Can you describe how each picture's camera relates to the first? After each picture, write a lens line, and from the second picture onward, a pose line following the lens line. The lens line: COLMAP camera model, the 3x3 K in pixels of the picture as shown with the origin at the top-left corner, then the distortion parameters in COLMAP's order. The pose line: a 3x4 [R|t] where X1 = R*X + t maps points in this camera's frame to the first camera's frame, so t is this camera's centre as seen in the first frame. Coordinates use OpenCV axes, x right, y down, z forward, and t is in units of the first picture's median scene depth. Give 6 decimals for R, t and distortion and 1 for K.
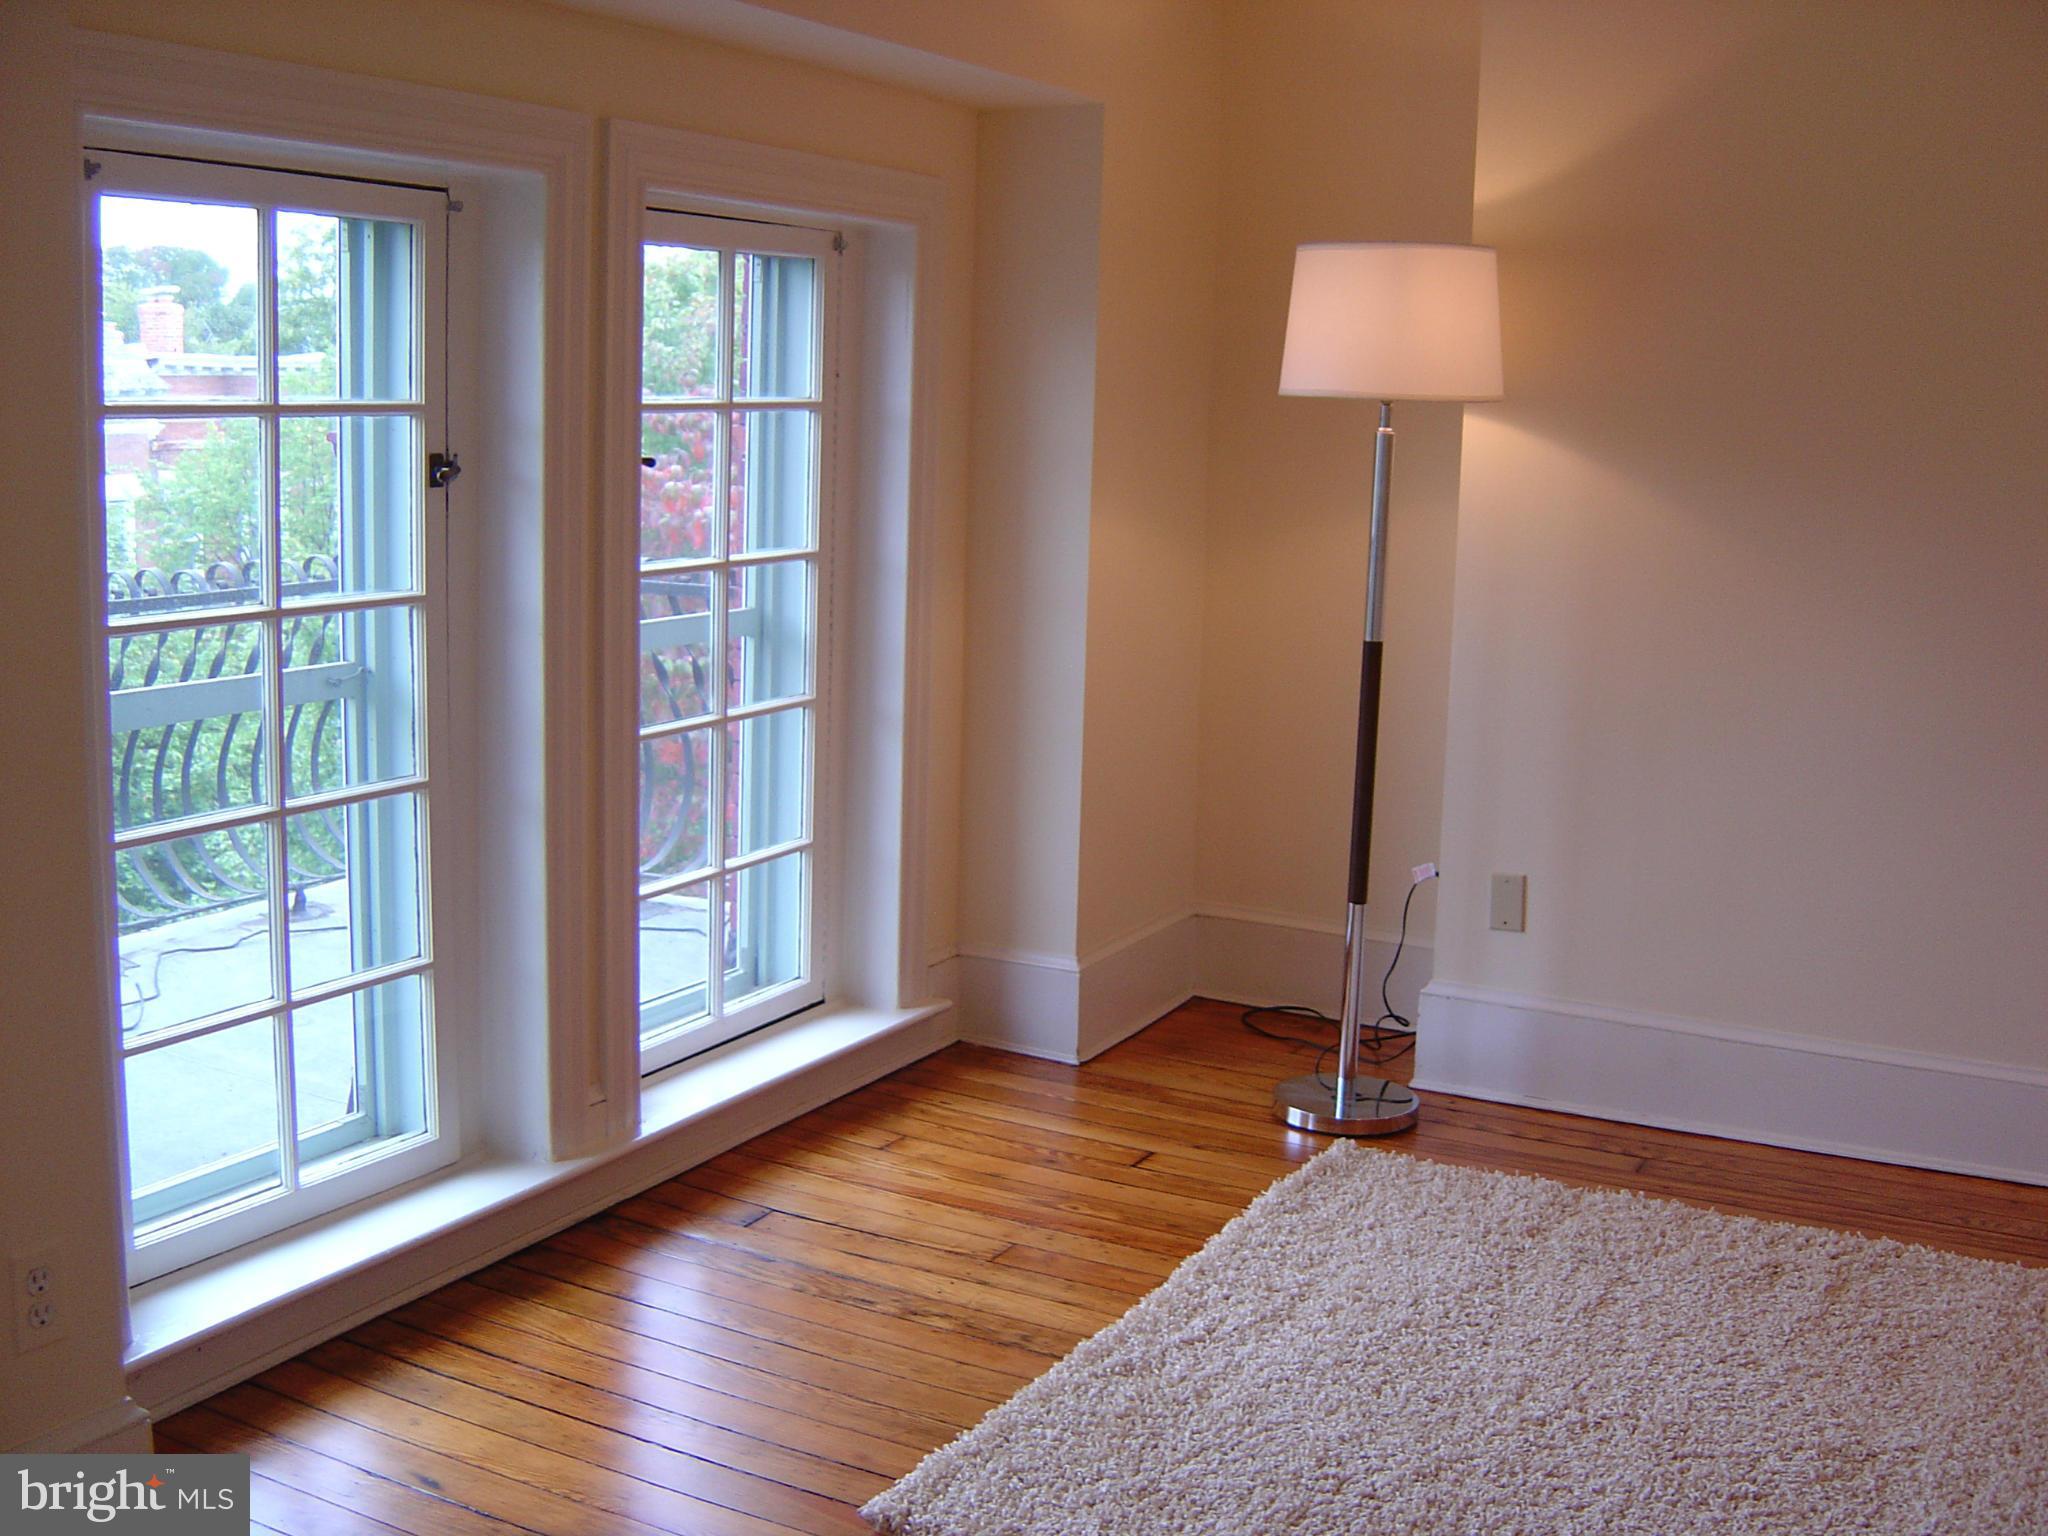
lens RADIAL K [[2265.7, 0, 1024.0], [0, 2265.7, 768.0], [0, 0, 1]] dist [-0.135329, -0.029235]
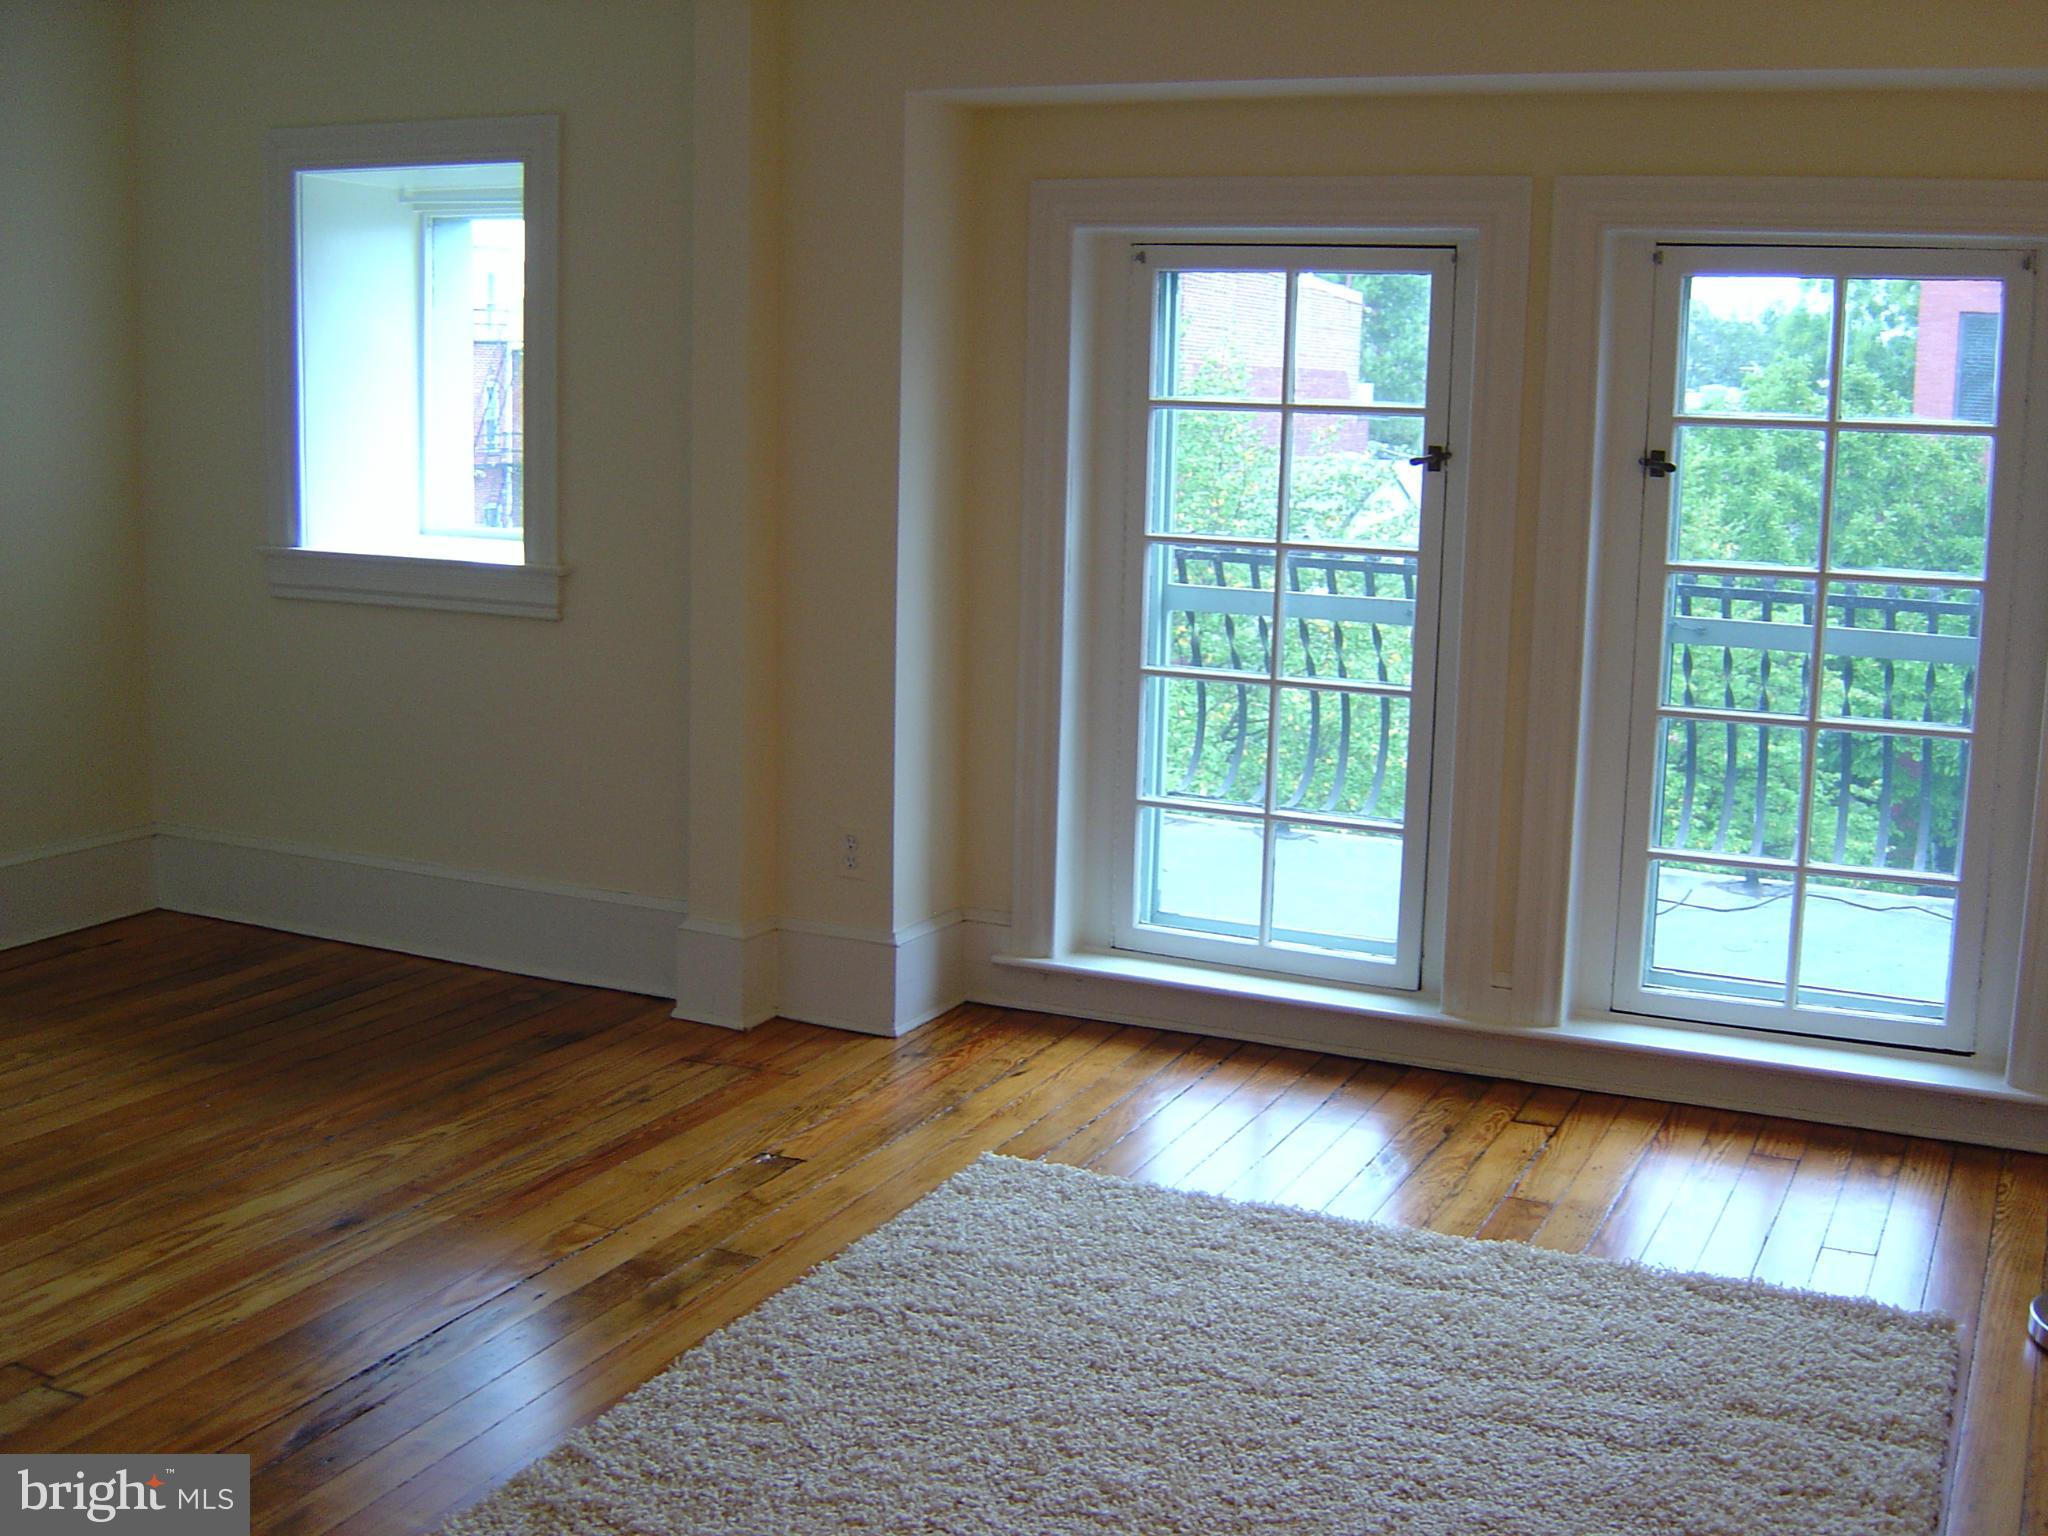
lens RADIAL K [[2265.7, 0, 1024.0], [0, 2265.7, 768.0], [0, 0, 1]] dist [-0.135329, -0.029235]
pose [[0.042141, 0.141846, -0.988991, 1.095244], [-0.184318, 0.973984, 0.131840, -0.087478], [0.981963, 0.176732, 0.067190, 0.720540]]
